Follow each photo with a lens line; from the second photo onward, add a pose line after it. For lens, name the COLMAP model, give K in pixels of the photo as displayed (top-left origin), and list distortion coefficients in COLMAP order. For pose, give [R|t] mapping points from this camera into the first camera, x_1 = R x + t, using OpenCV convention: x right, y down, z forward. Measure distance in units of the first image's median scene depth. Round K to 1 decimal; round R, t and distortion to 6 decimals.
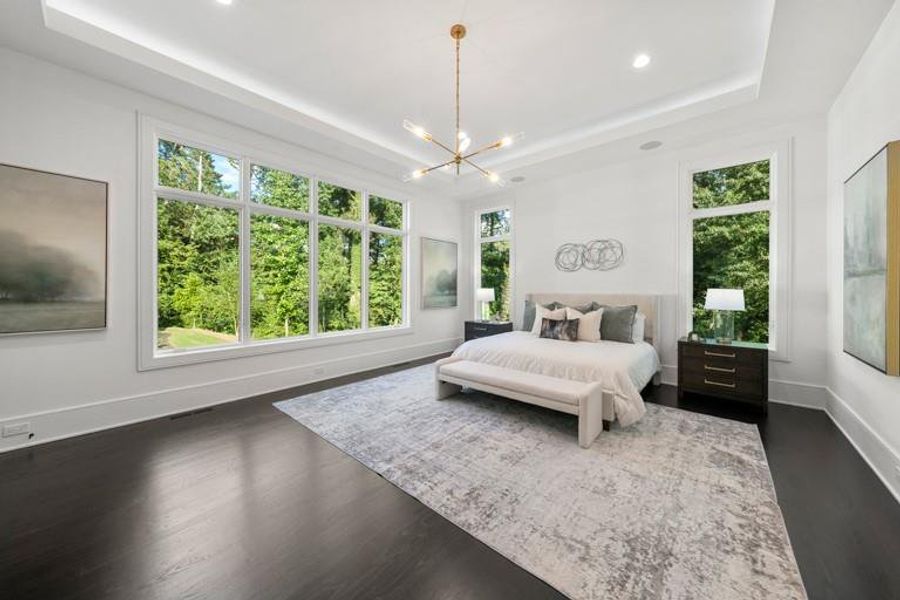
lens RADIAL K [[311.2, 0, 451.5], [0, 311.2, 293.2], [0, 0, 1]] dist [-0.000577, -0.000429]
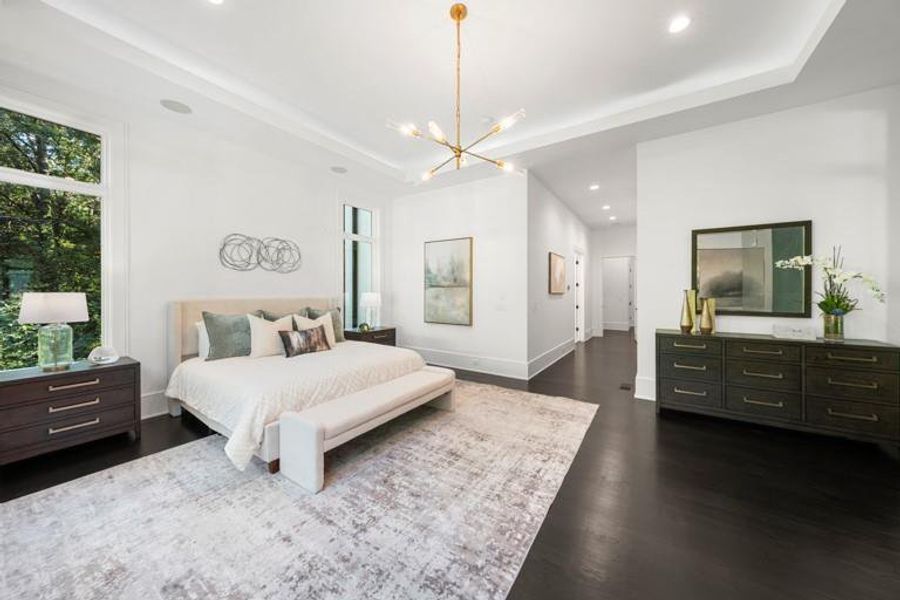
lens RADIAL K [[311.2, 0, 450.8], [0, 311.2, 292.3], [0, 0, 1]] dist [-0.000577, -0.000429]
pose [[-0.131237, -0.003589, 0.991345, -0.758529], [0.013690, 0.999892, 0.005433, -0.021810], [-0.991257, 0.014285, -0.131173, 0.989912]]
